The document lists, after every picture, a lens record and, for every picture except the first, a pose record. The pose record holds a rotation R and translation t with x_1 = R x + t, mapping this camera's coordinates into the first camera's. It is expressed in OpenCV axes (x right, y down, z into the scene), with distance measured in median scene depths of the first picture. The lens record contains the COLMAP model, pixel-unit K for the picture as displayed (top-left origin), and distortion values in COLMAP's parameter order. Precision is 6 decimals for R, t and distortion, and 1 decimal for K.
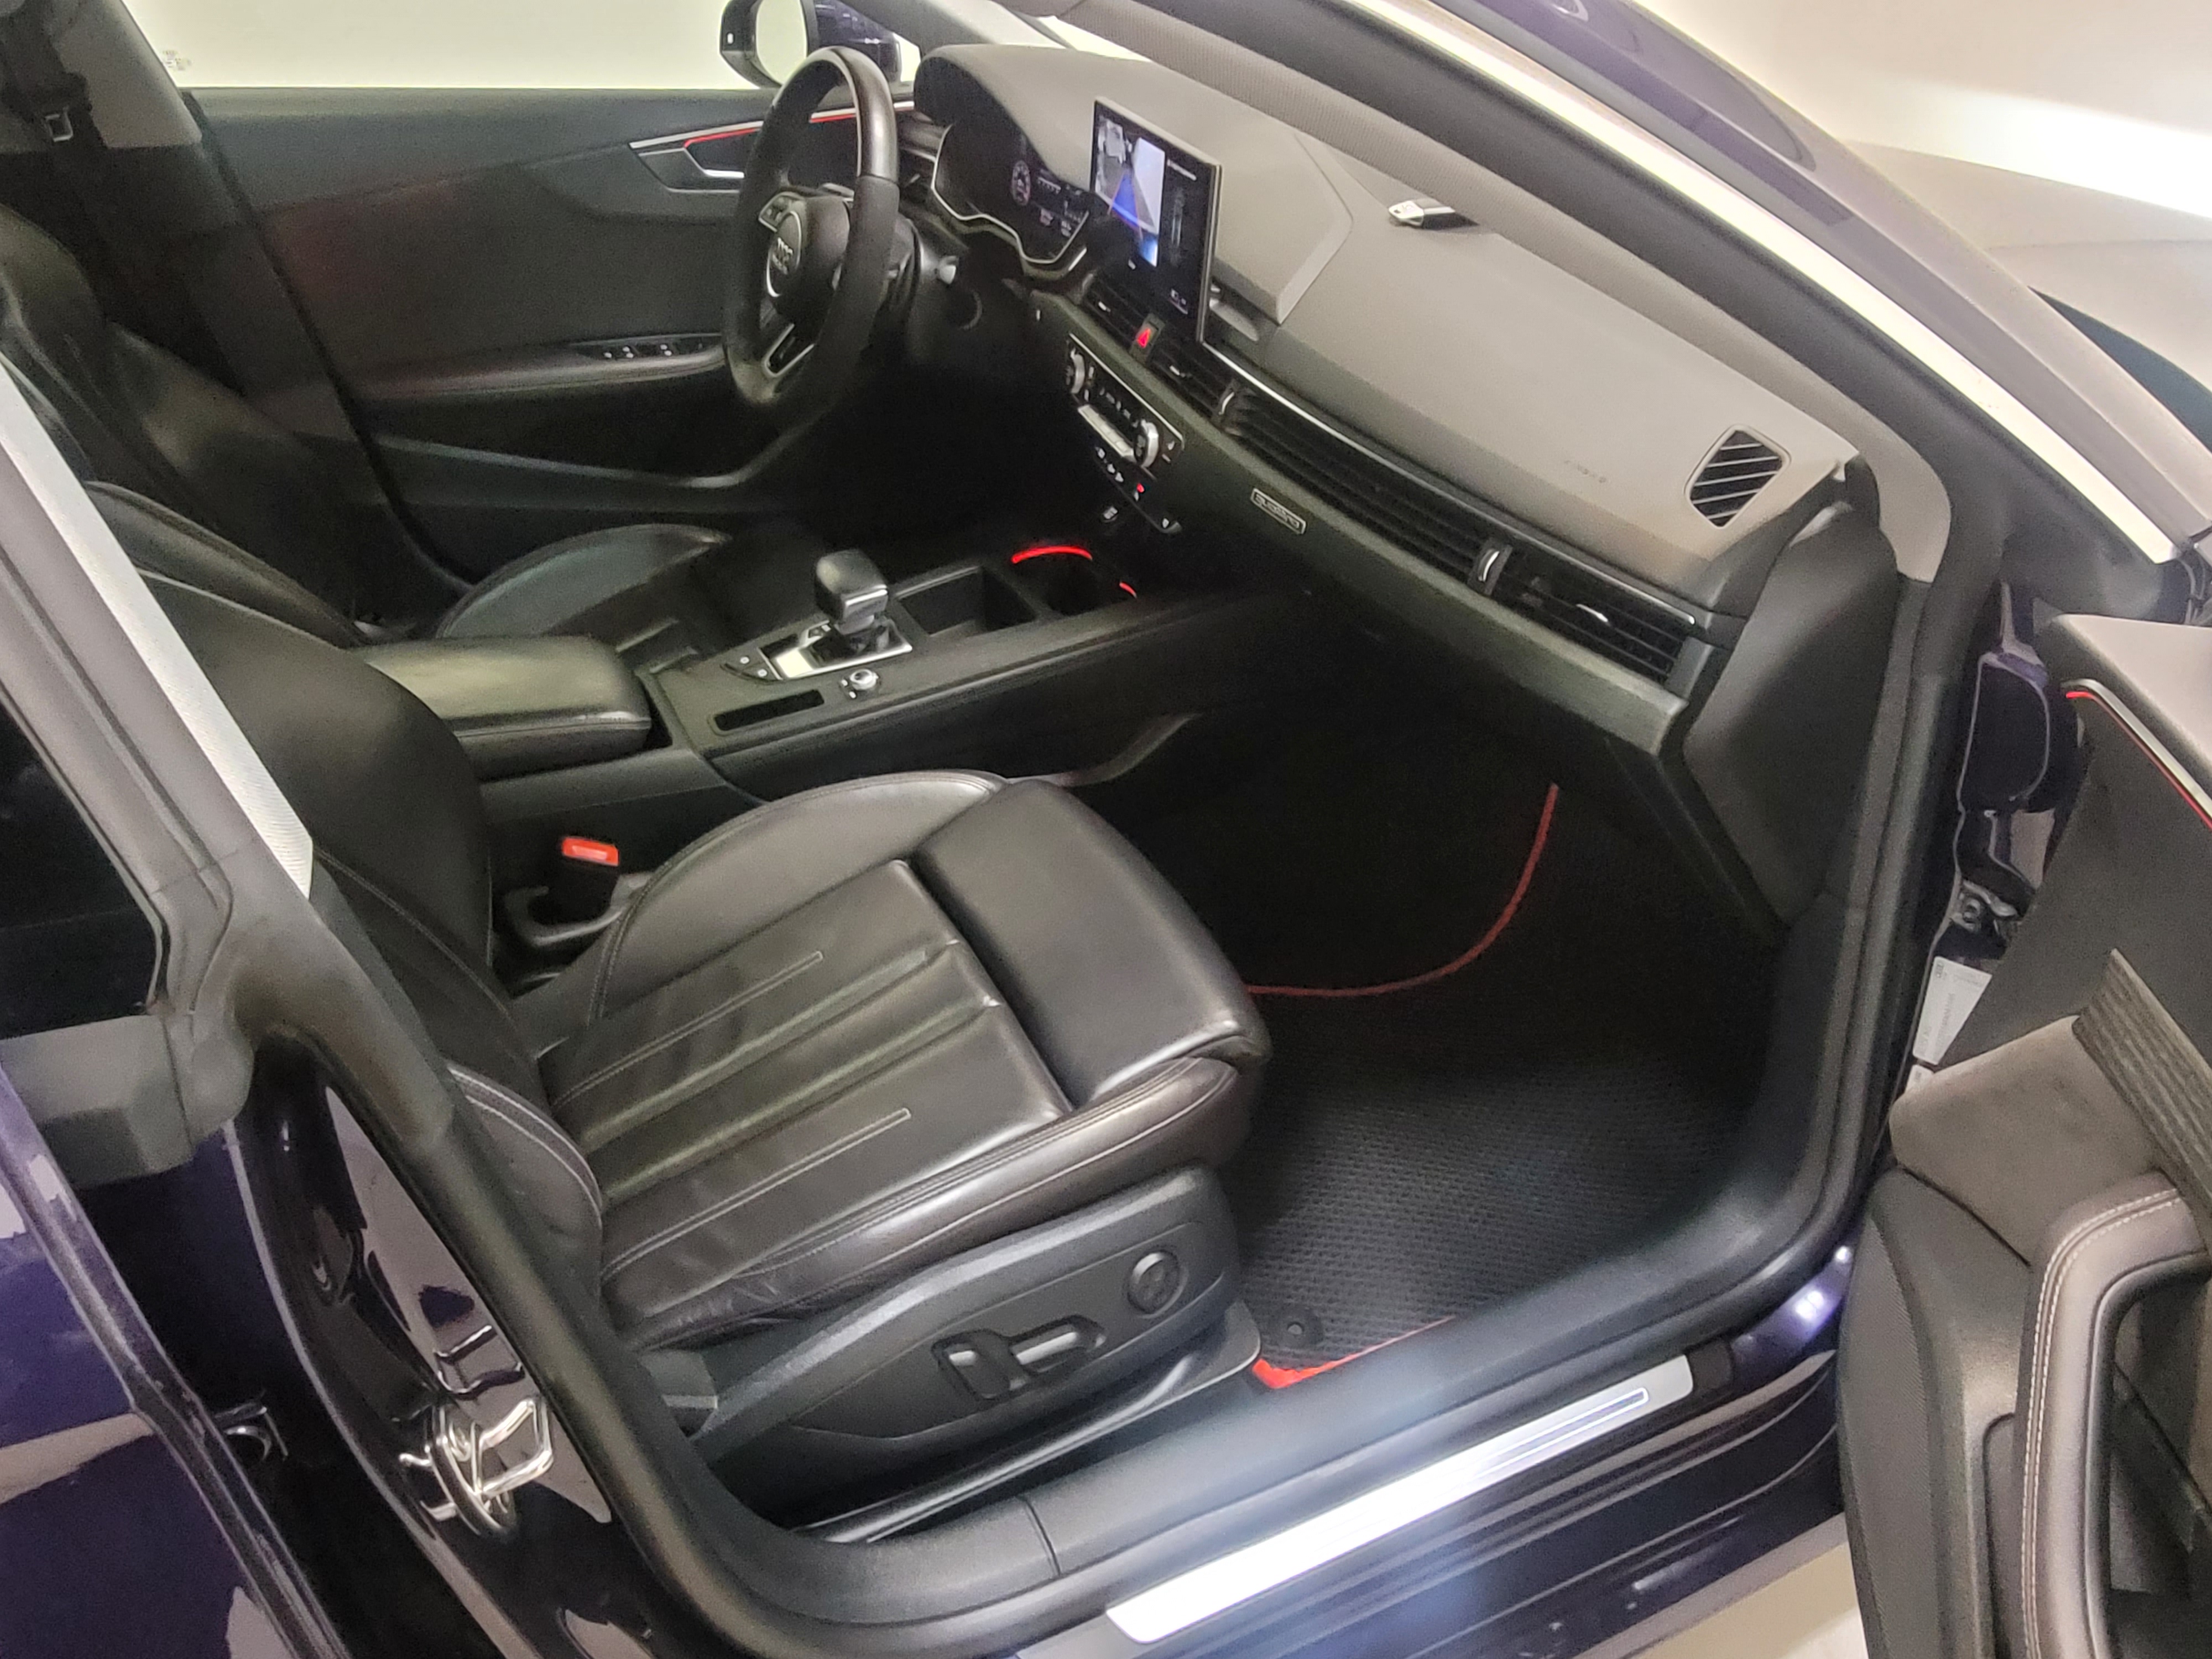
lens RADIAL K [[1634.2, 0, 1107.3], [0, 1634.2, 824.0], [0, 0, 1]] dist [0.007189, 0.012745]
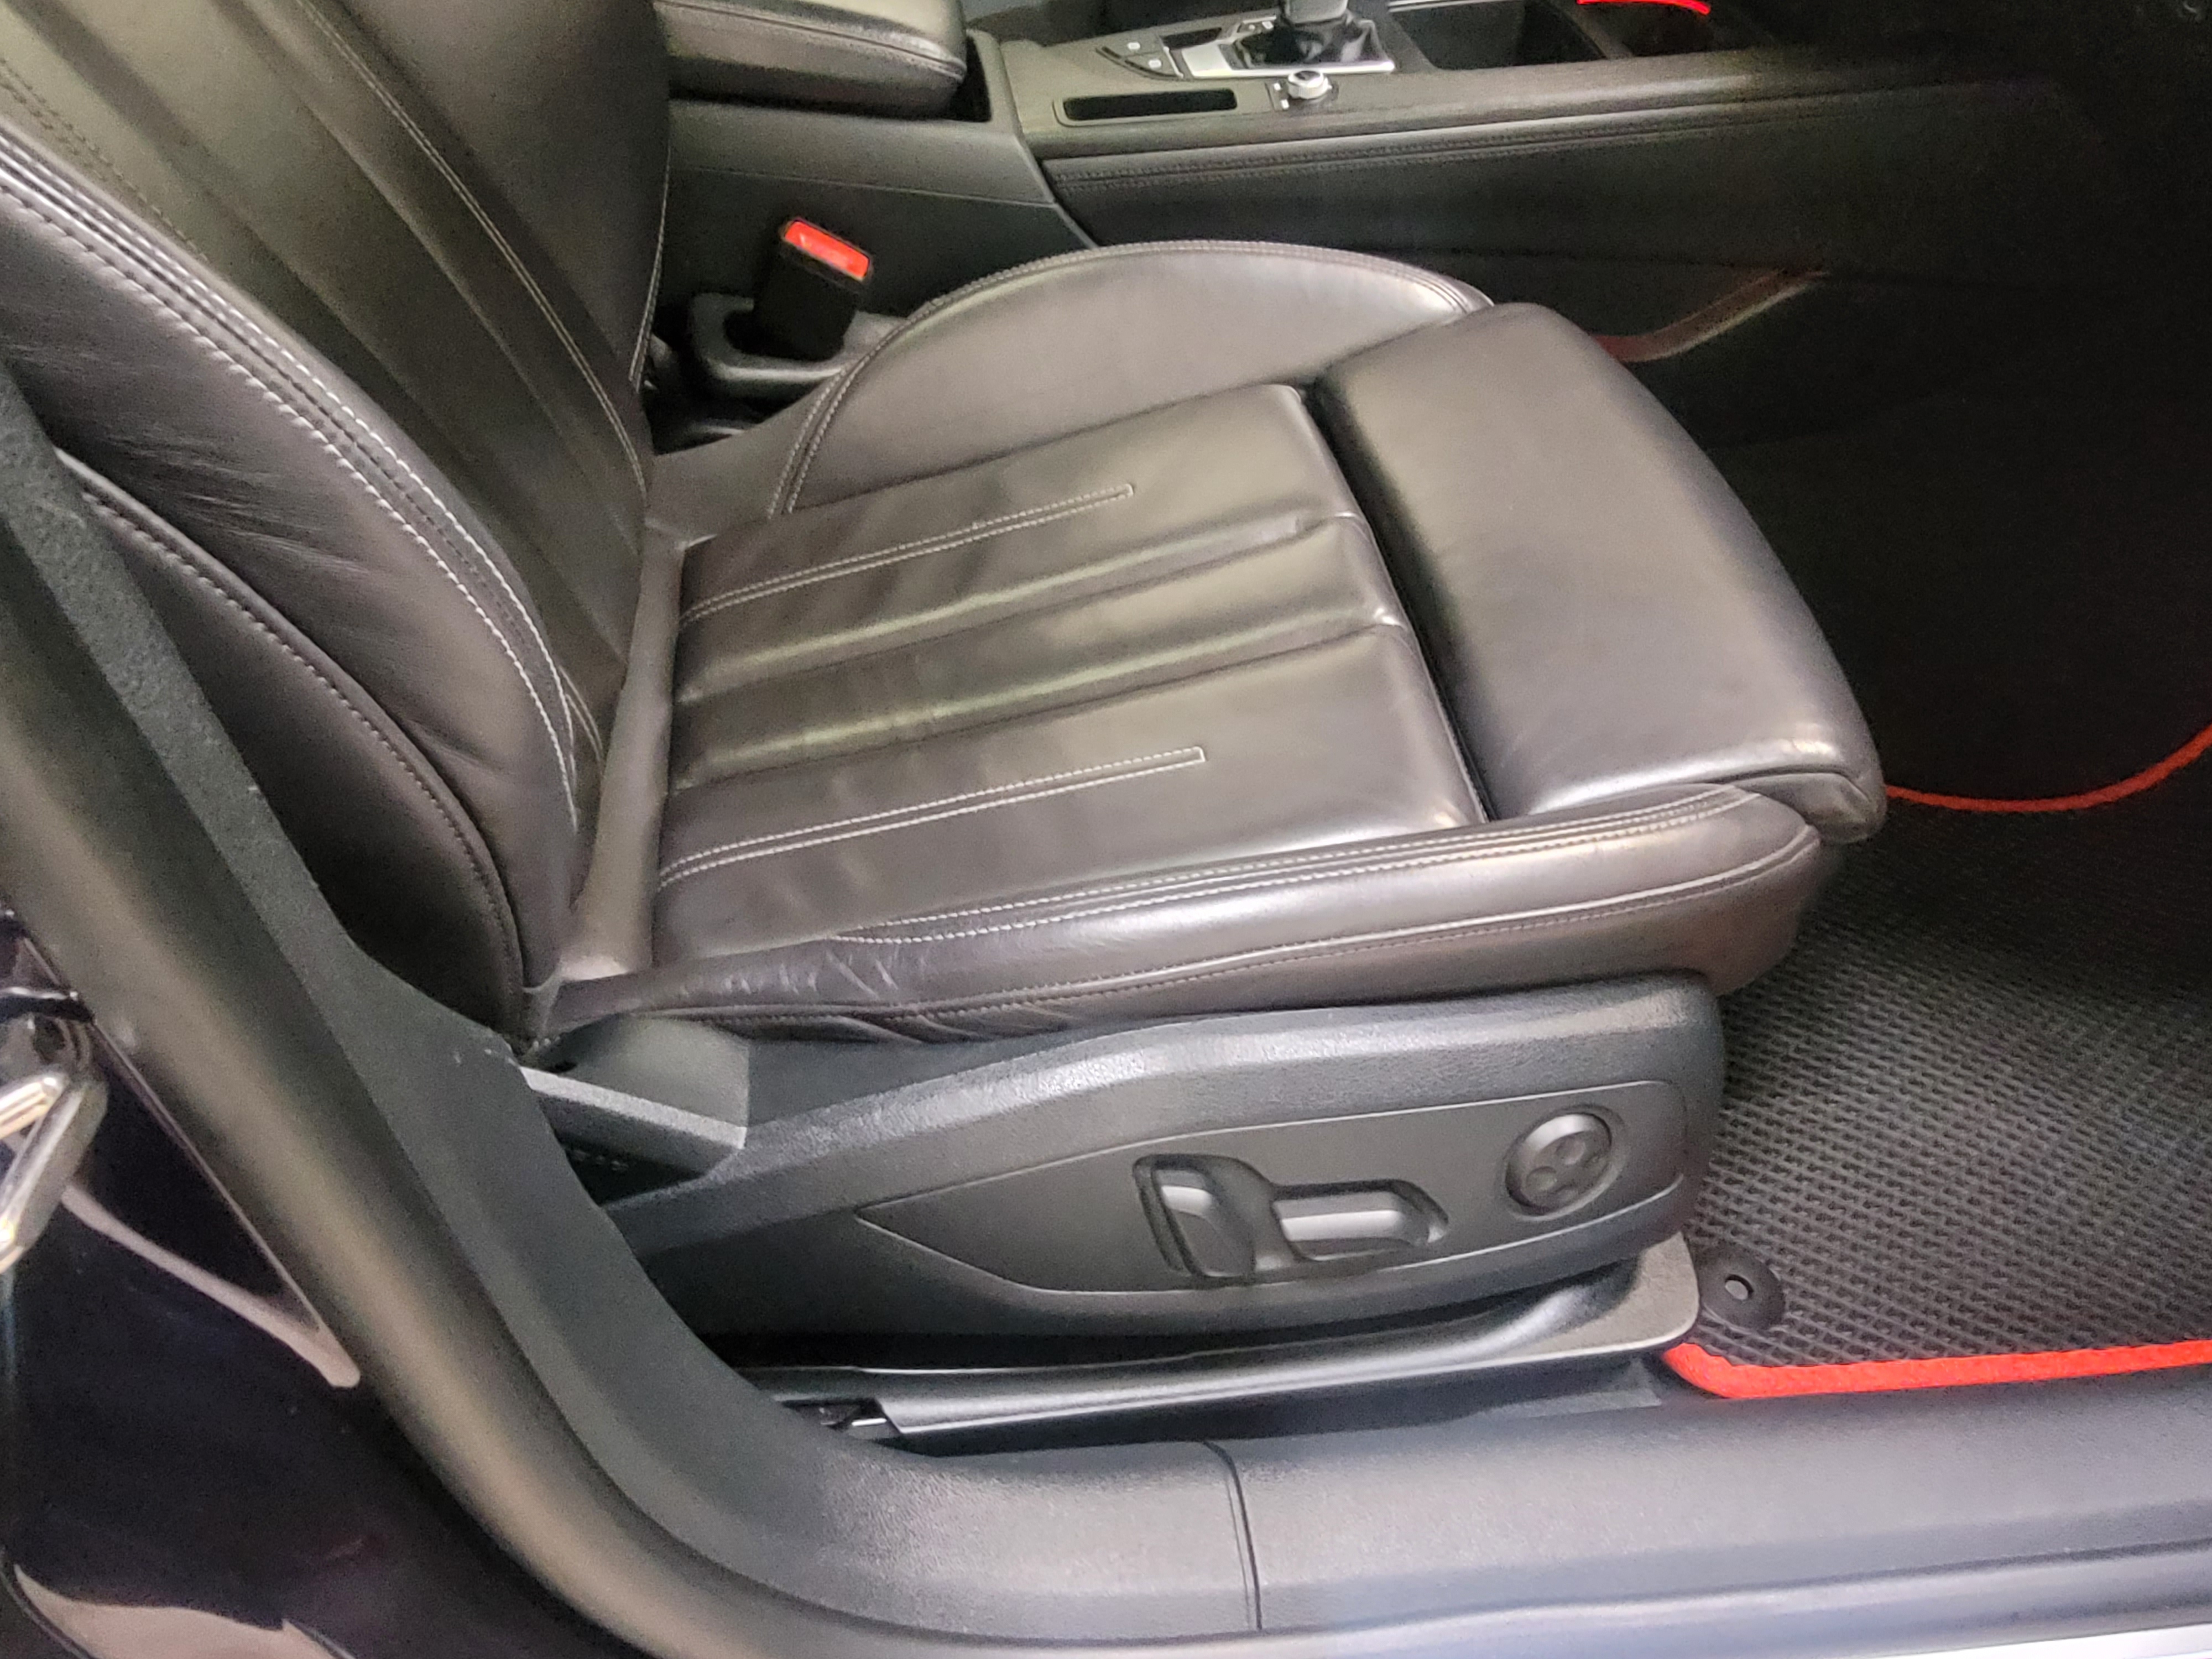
lens RADIAL K [[1634.2, 0, 1111.8], [0, 1634.2, 831.6], [0, 0, 1]] dist [0.007189, 0.012745]
pose [[0.946783, 0.266409, -0.180634, -0.040095], [-0.236274, 0.956335, 0.172041, 0.108557], [0.218580, -0.120207, 0.968387, 0.425166]]
